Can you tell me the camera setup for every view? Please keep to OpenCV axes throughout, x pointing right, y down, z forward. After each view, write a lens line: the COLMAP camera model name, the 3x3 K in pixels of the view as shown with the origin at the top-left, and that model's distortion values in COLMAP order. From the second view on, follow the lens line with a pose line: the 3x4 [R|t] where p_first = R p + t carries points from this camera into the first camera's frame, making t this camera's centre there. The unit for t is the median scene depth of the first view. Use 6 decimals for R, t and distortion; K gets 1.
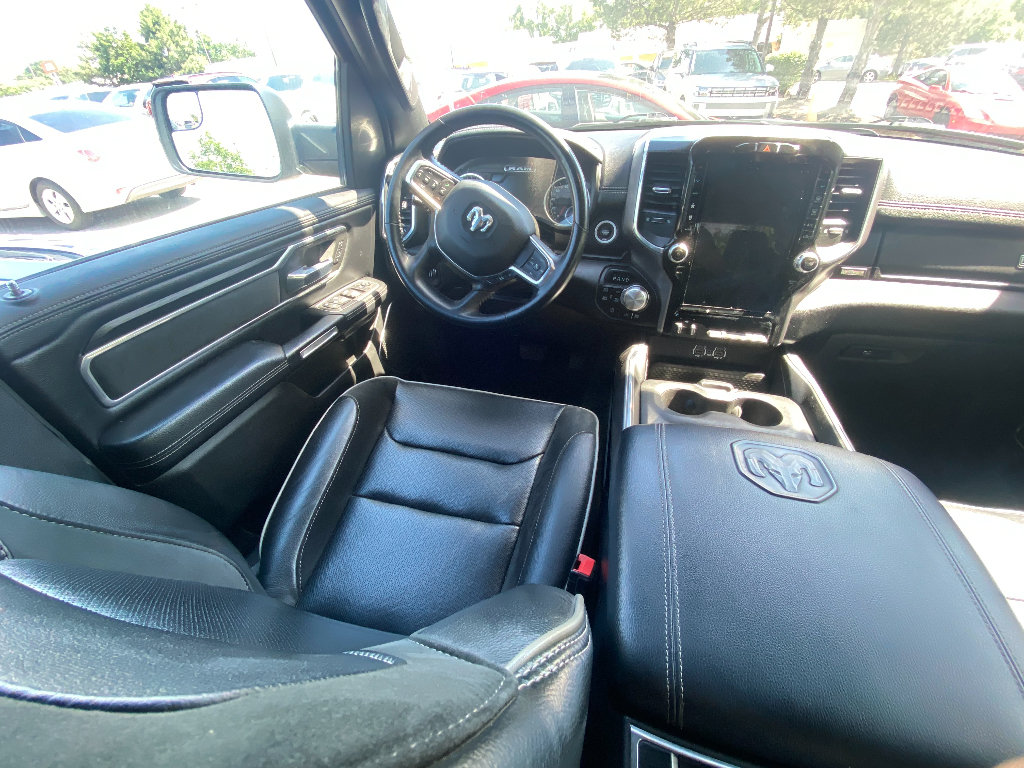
lens RADIAL K [[402.3, 0, 512.0], [0, 402.3, 384.0], [0, 0, 1]] dist [0.001083, -0.011031]
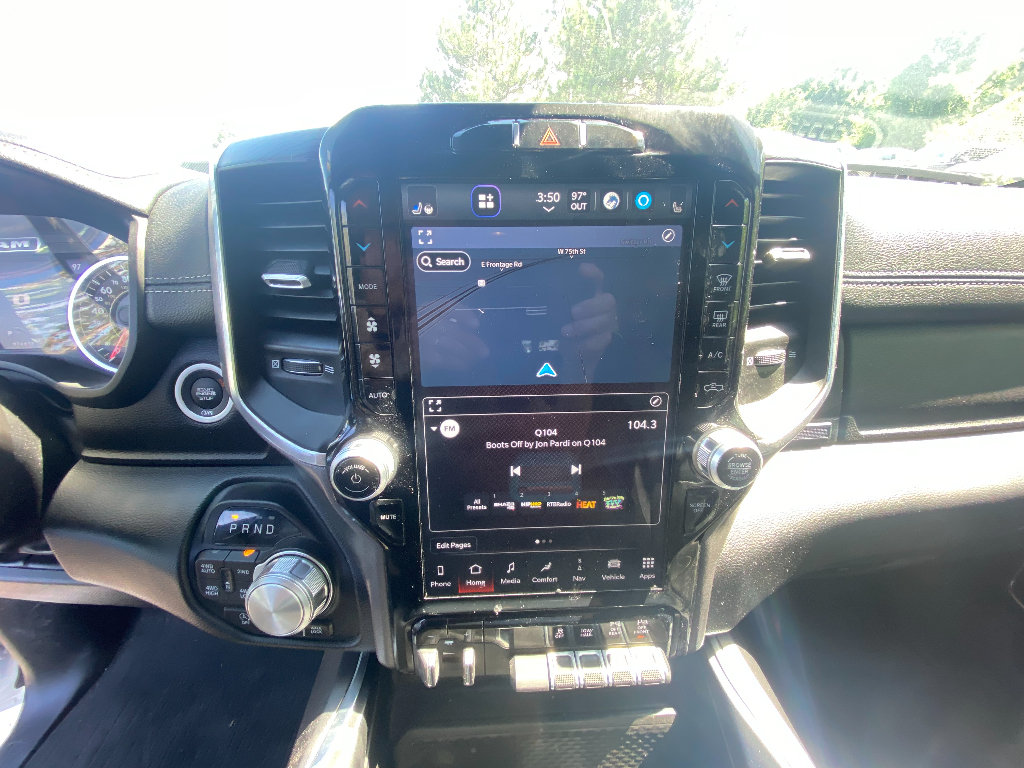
lens RADIAL K [[402.3, 0, 512.0], [0, 402.3, 384.0], [0, 0, 1]] dist [0.001083, -0.011031]
pose [[0.950894, -0.128981, 0.281362, 0.460469], [0.174158, 0.974442, -0.141887, -0.338349], [-0.255870, 0.183921, 0.949054, 0.692924]]
